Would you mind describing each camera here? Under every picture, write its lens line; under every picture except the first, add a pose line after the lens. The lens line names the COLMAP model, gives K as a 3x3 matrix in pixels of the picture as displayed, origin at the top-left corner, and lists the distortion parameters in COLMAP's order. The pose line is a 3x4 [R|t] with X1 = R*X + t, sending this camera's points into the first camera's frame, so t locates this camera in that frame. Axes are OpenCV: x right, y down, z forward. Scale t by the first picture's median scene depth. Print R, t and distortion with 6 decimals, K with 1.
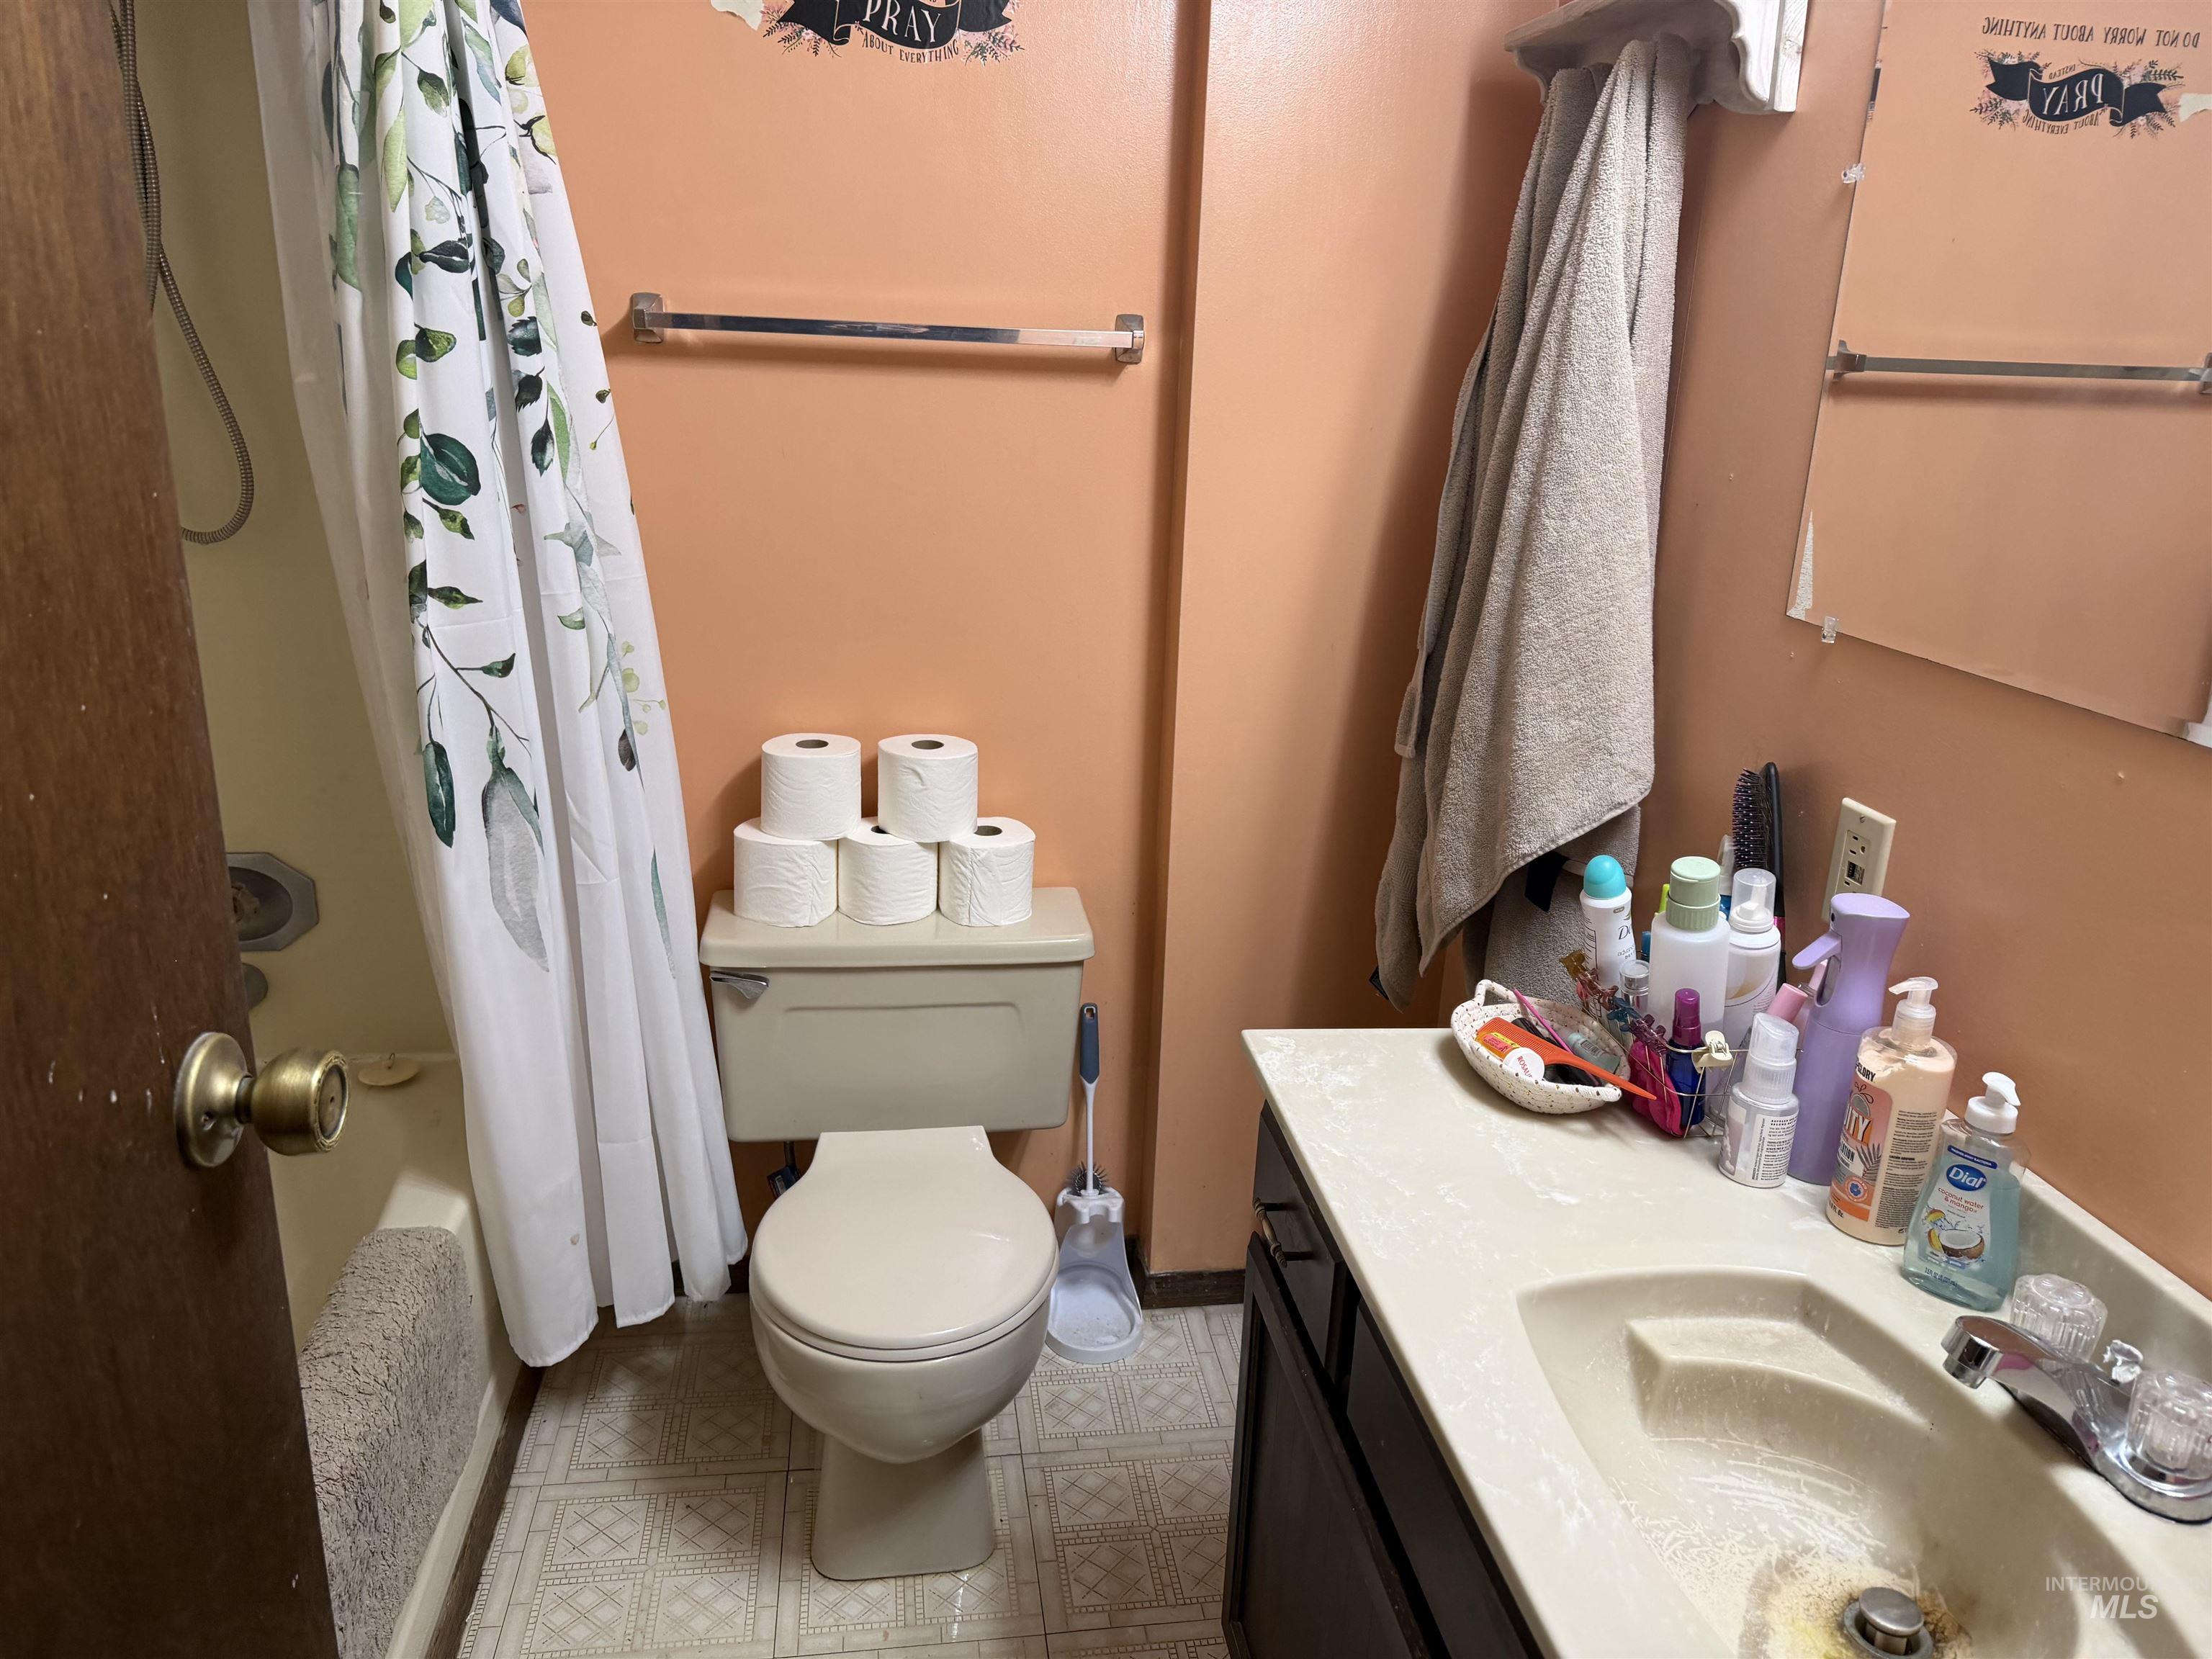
lens RADIAL K [[1540.2, 0, 1117.1], [0, 1540.2, 844.1], [0, 0, 1]] dist [0.047284, -0.054380]
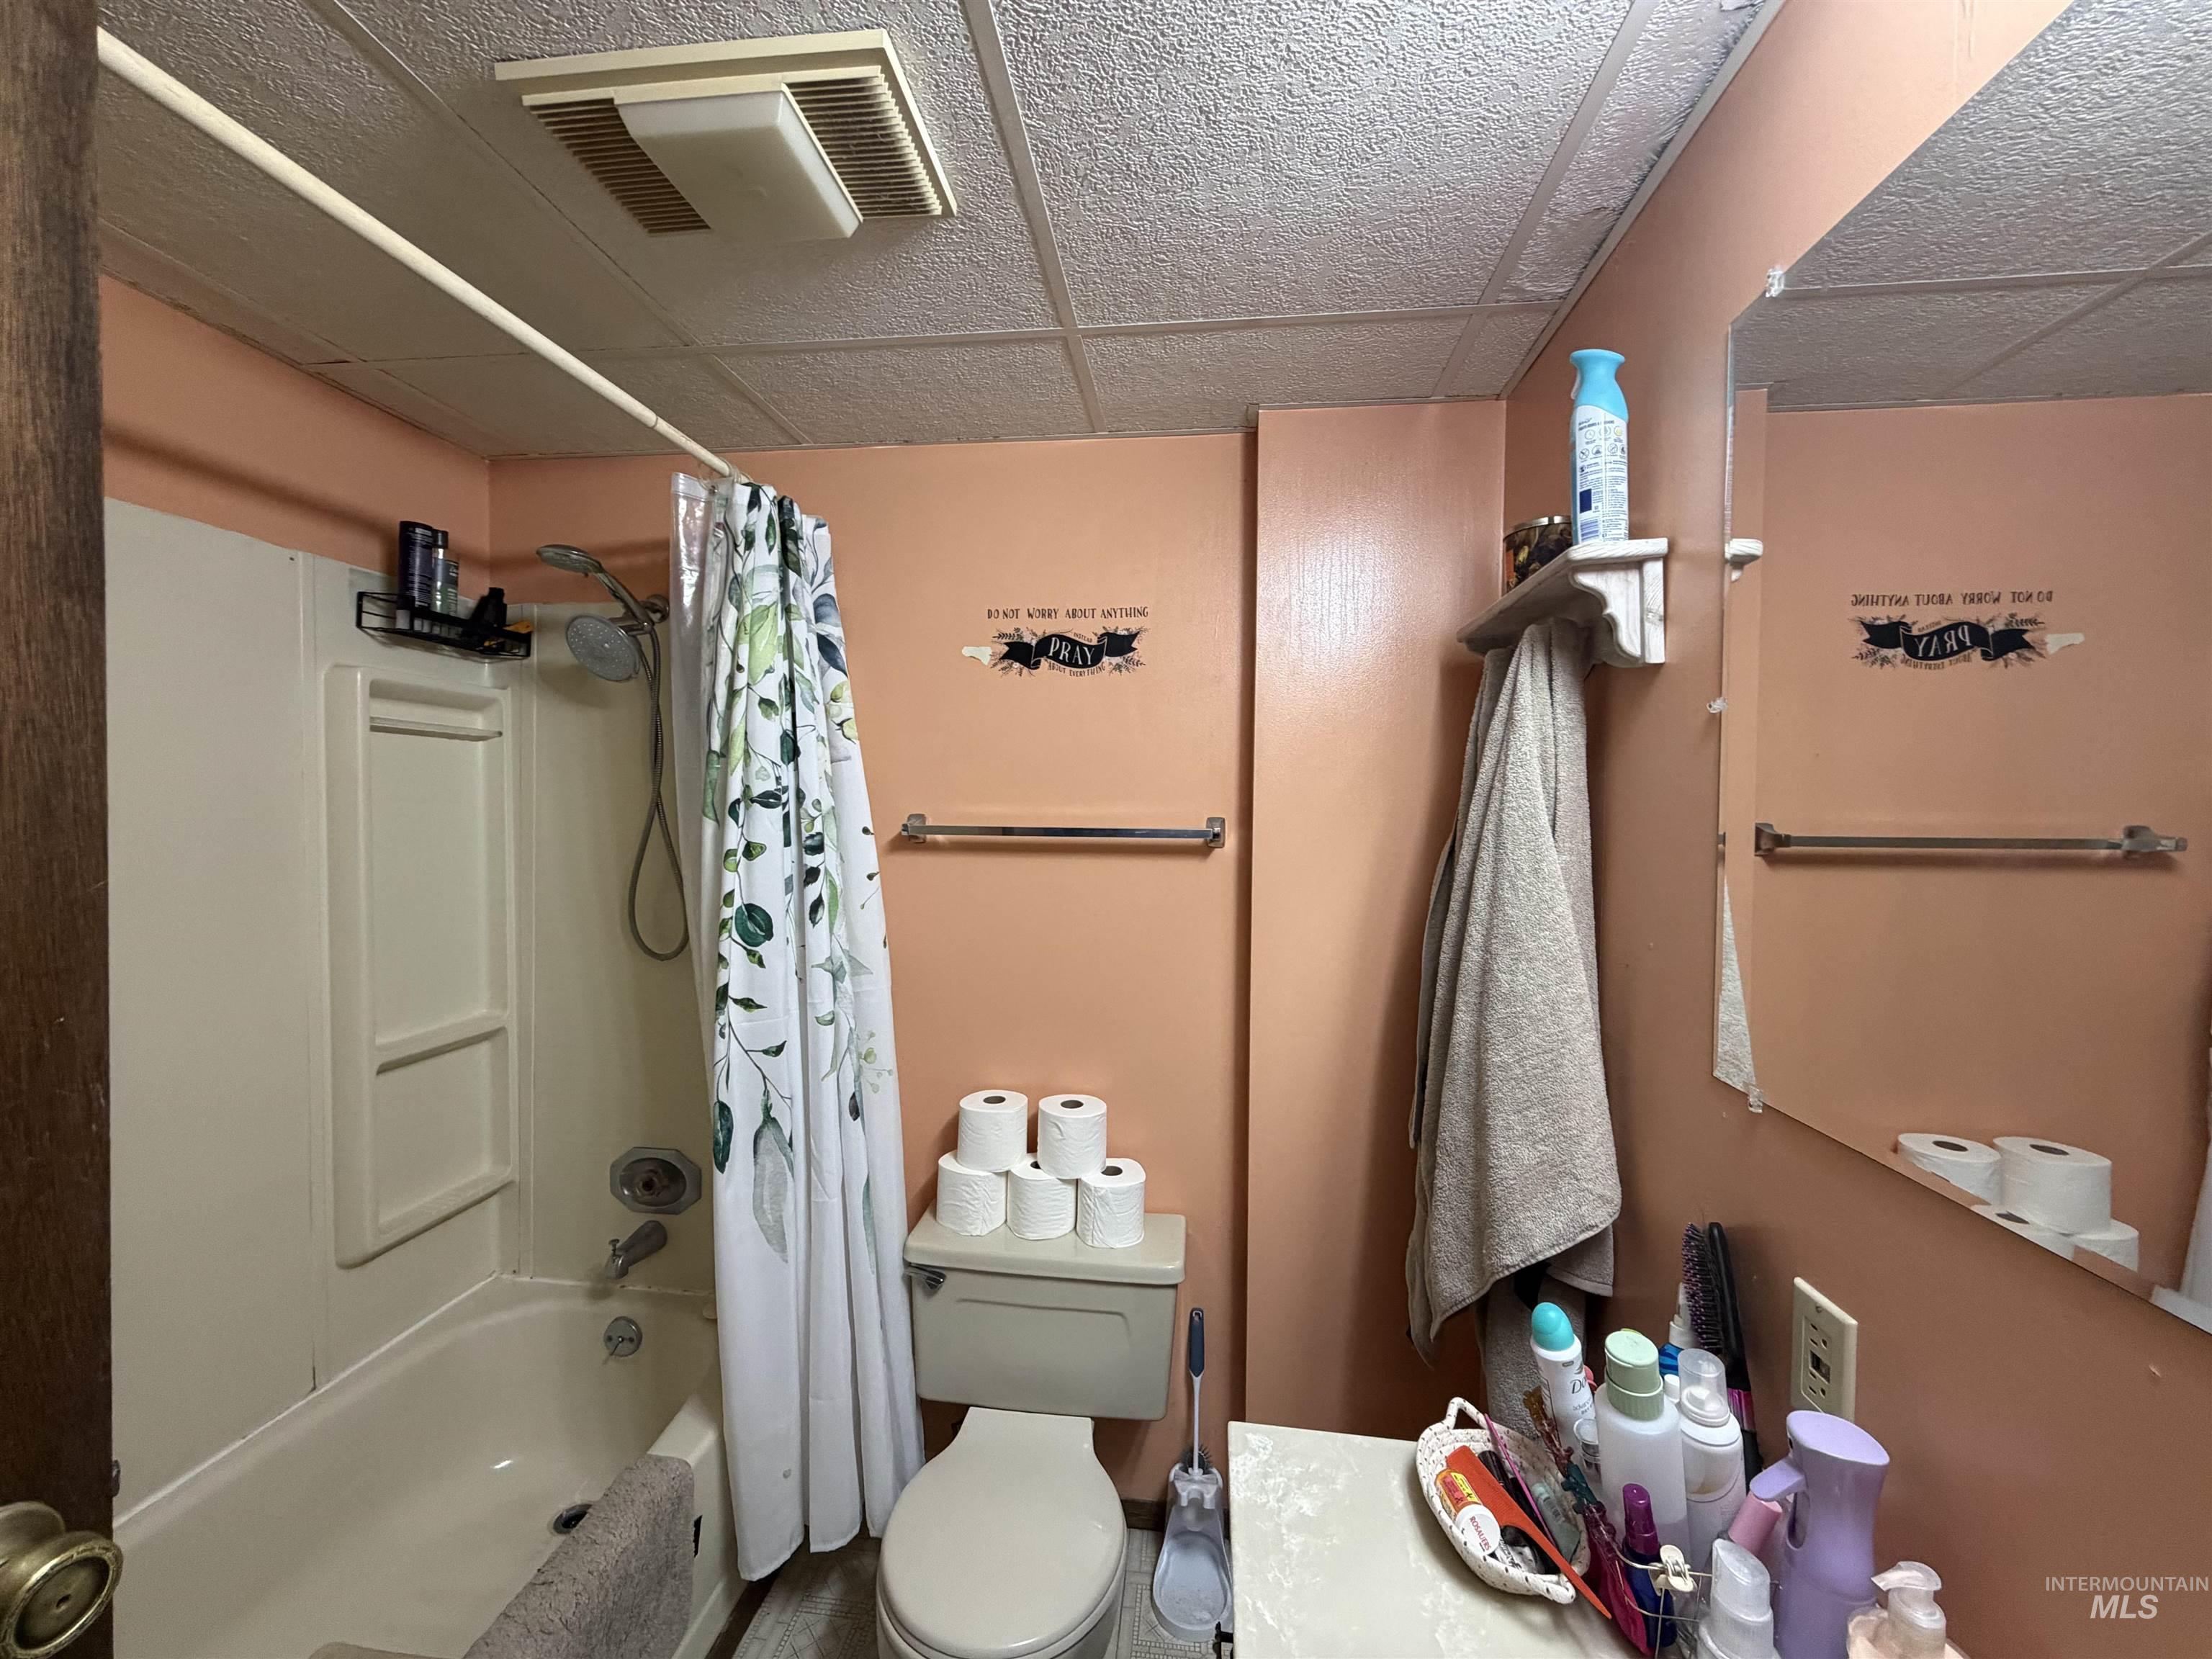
lens RADIAL K [[877.3, 0, 1109.4], [0, 877.3, 832.2], [0, 0, 1]] dist [-0.004279, -0.001487]
pose [[0.964665, -0.018916, -0.262801, 0.154693], [-0.058734, 0.956885, -0.284468, -0.094061], [0.256851, 0.289852, 0.921962, 0.227028]]
